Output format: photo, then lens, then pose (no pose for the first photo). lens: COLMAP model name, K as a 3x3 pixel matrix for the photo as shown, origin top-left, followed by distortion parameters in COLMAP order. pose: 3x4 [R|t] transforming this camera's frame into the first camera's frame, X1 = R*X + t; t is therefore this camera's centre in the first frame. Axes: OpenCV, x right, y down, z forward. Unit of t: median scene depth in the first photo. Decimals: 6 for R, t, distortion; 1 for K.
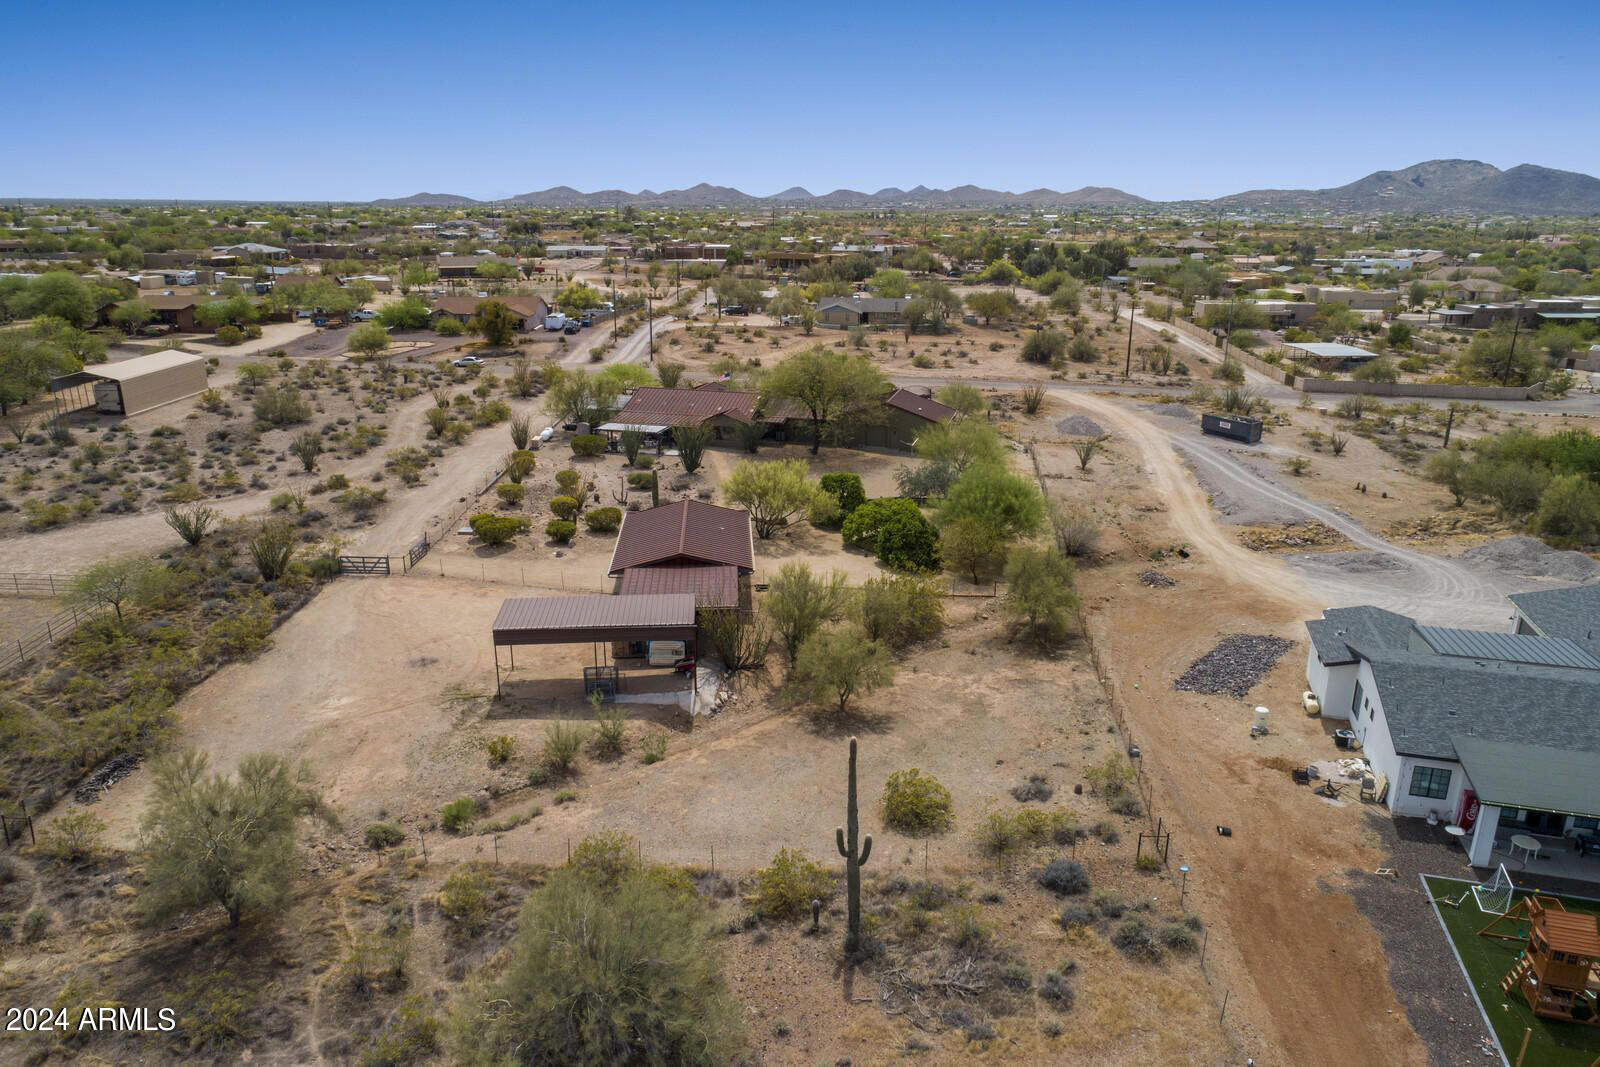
lens RADIAL K [[1070.0, 0, 797.8], [0, 1070.0, 531.2], [0, 0, 1]] dist [-0.007629, 0.005878]
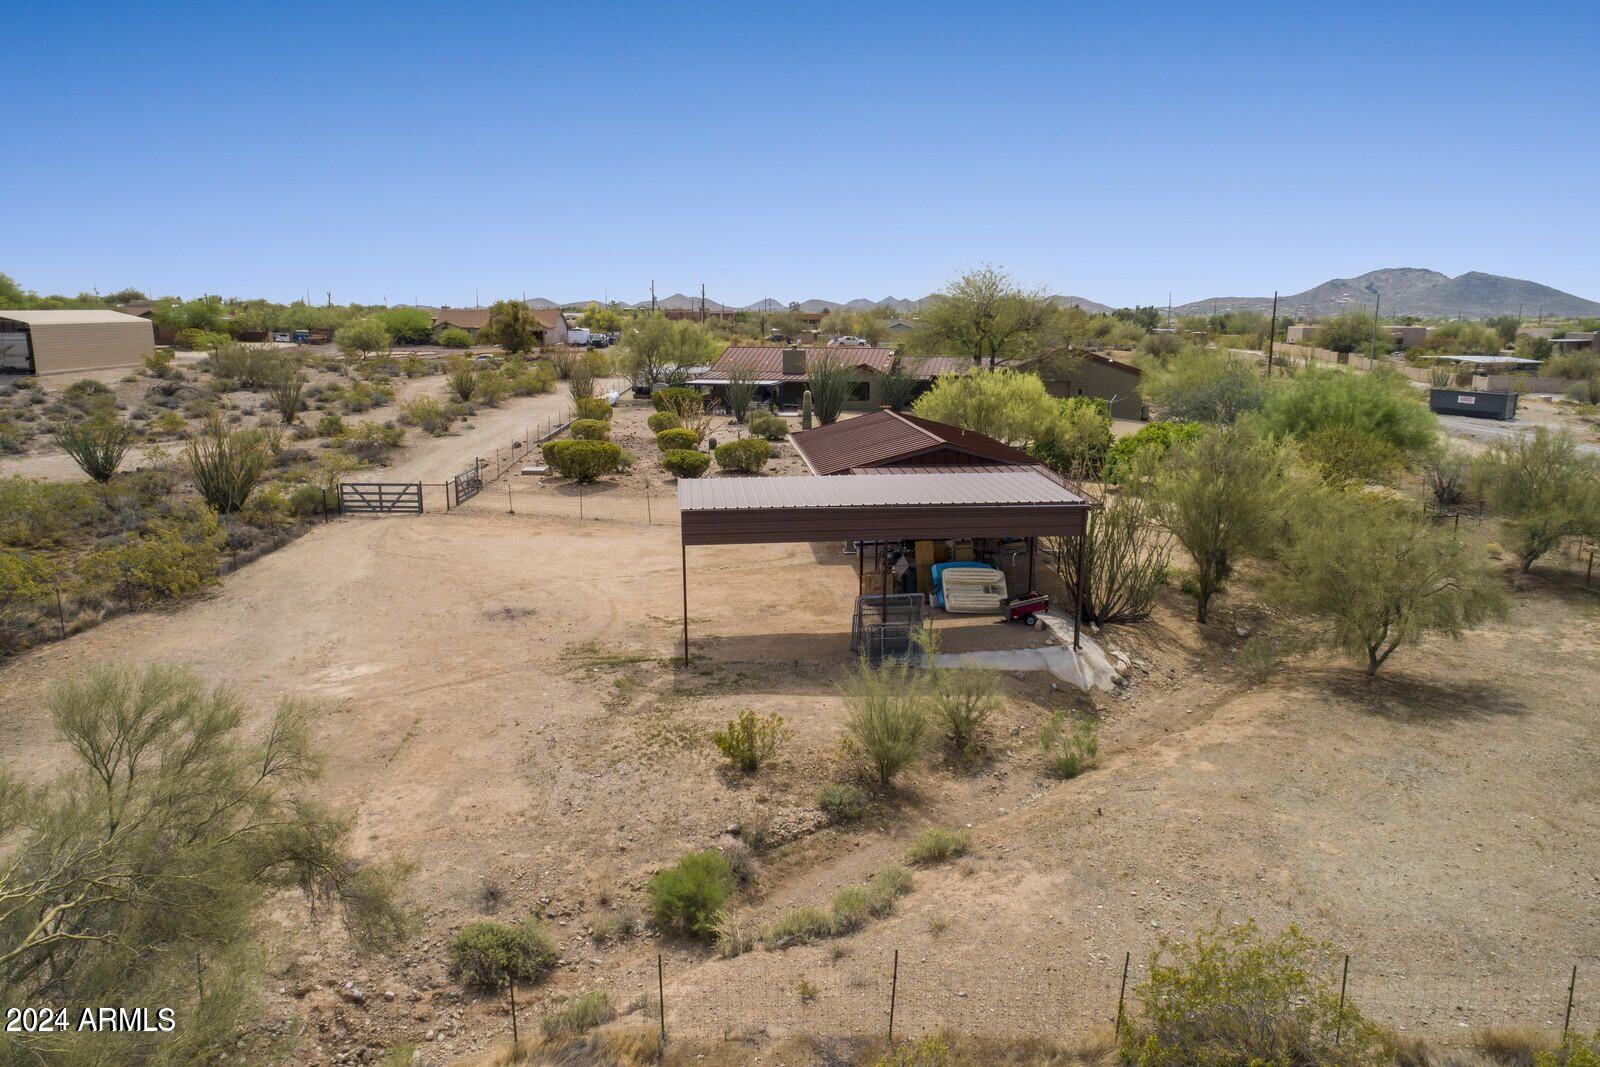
lens RADIAL K [[1070.0, 0, 797.3], [0, 1070.0, 530.9], [0, 0, 1]] dist [-0.007629, 0.005878]
pose [[0.999648, -0.009060, 0.024926, -0.221956], [0.011488, 0.995017, -0.099040, 0.135198], [-0.023905, 0.099292, 0.994771, 0.472251]]
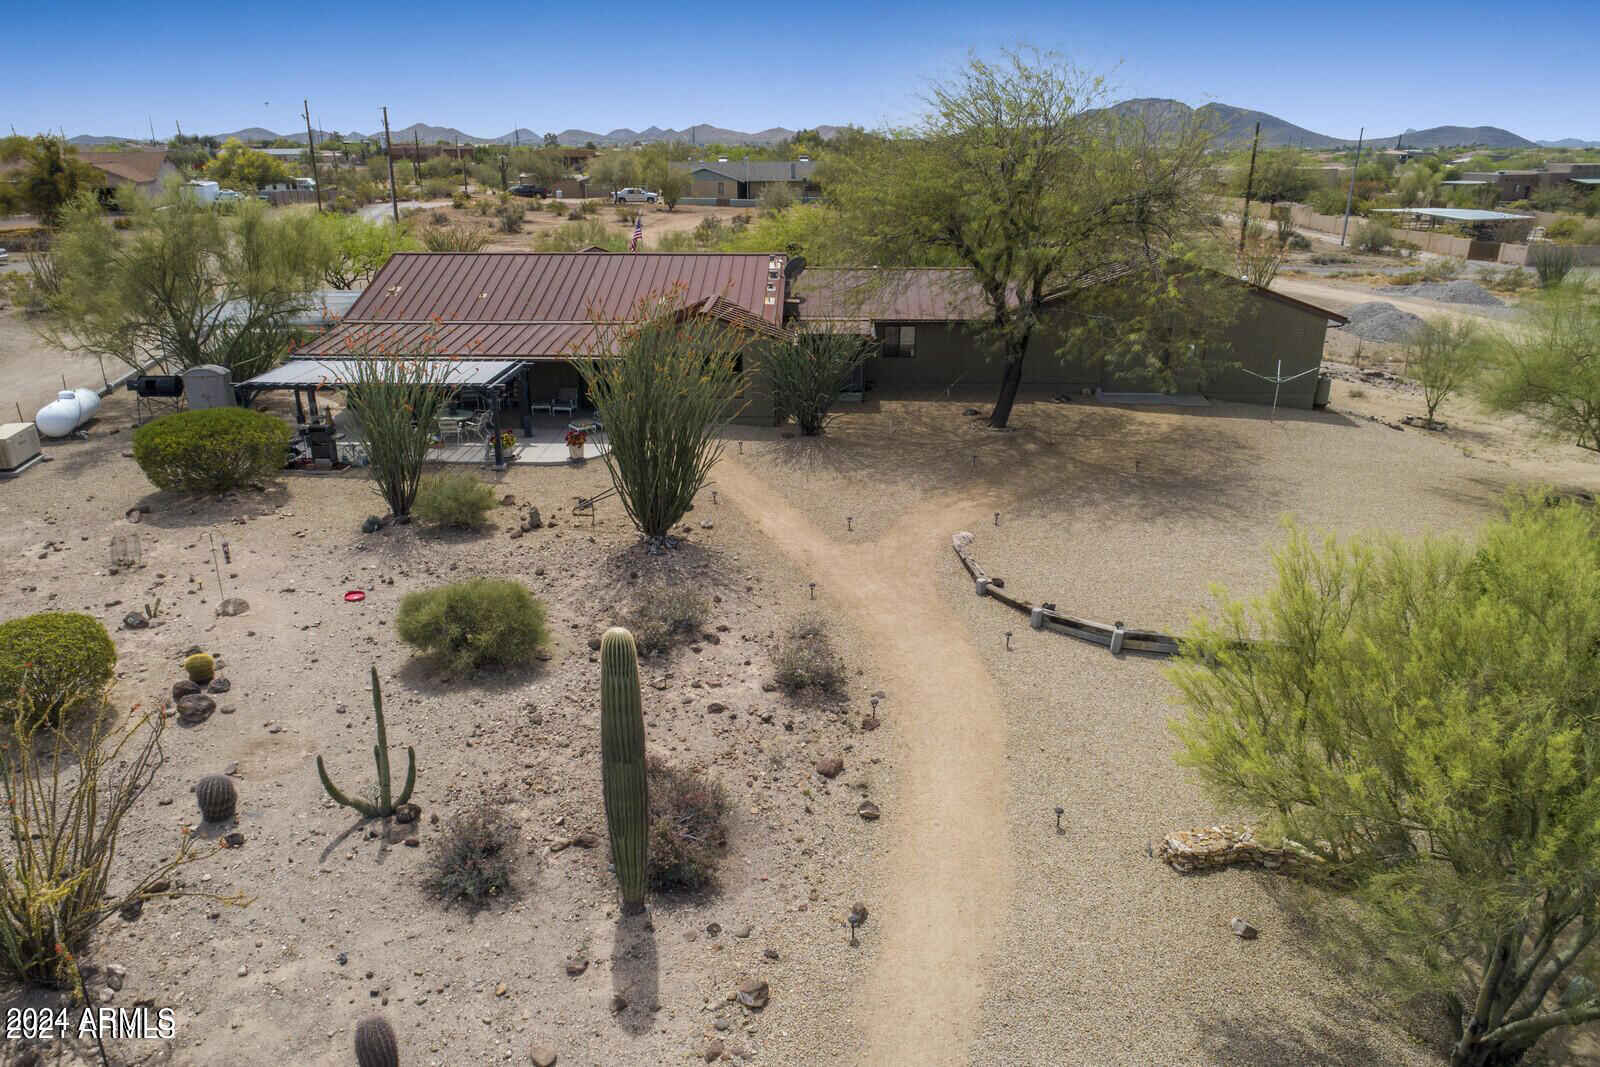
lens RADIAL K [[1070.0, 0, 792.6], [0, 1070.0, 526.5], [0, 0, 1]] dist [-0.007629, 0.005878]
pose [[0.973051, -0.082841, 0.215197, -0.197329], [0.073391, 0.995970, 0.051550, -0.108729], [-0.218600, -0.034367, 0.975209, 1.208973]]
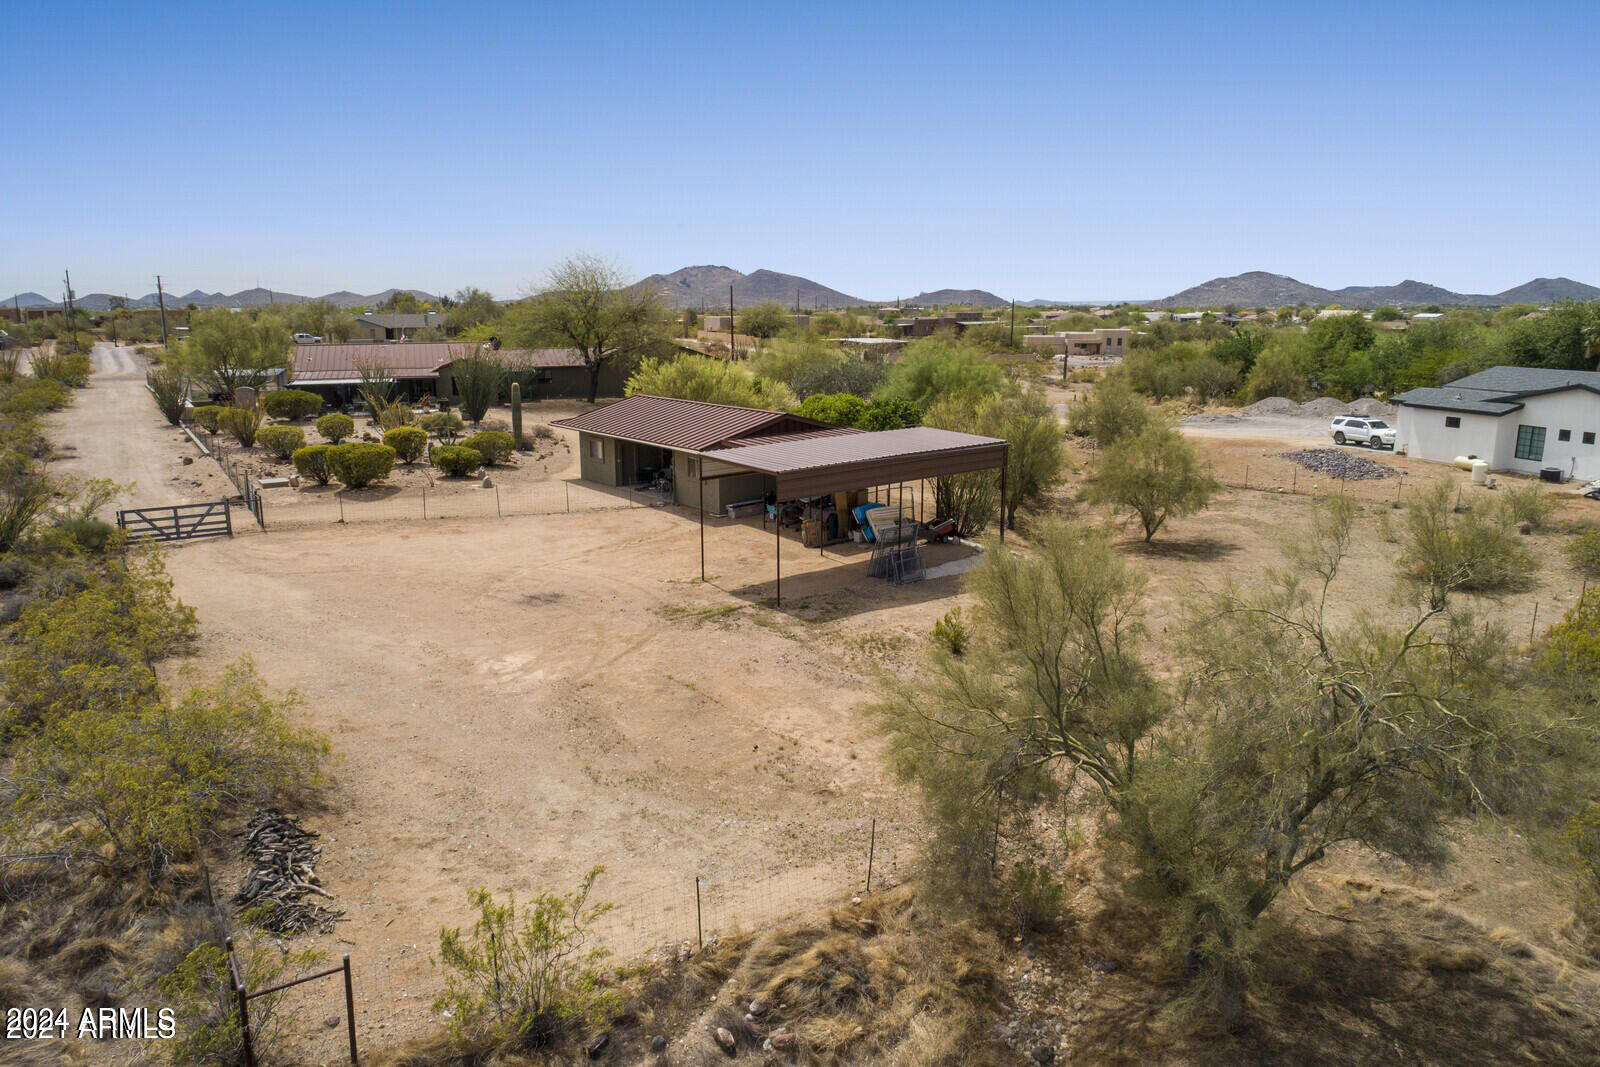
lens RADIAL K [[1070.0, 0, 797.5], [0, 1070.0, 533.8], [0, 0, 1]] dist [-0.007629, 0.005878]
pose [[0.817065, -0.130251, 0.561640, -0.542214], [0.180159, 0.983046, -0.034112, 0.131389], [-0.547675, 0.129056, 0.826678, 0.480002]]
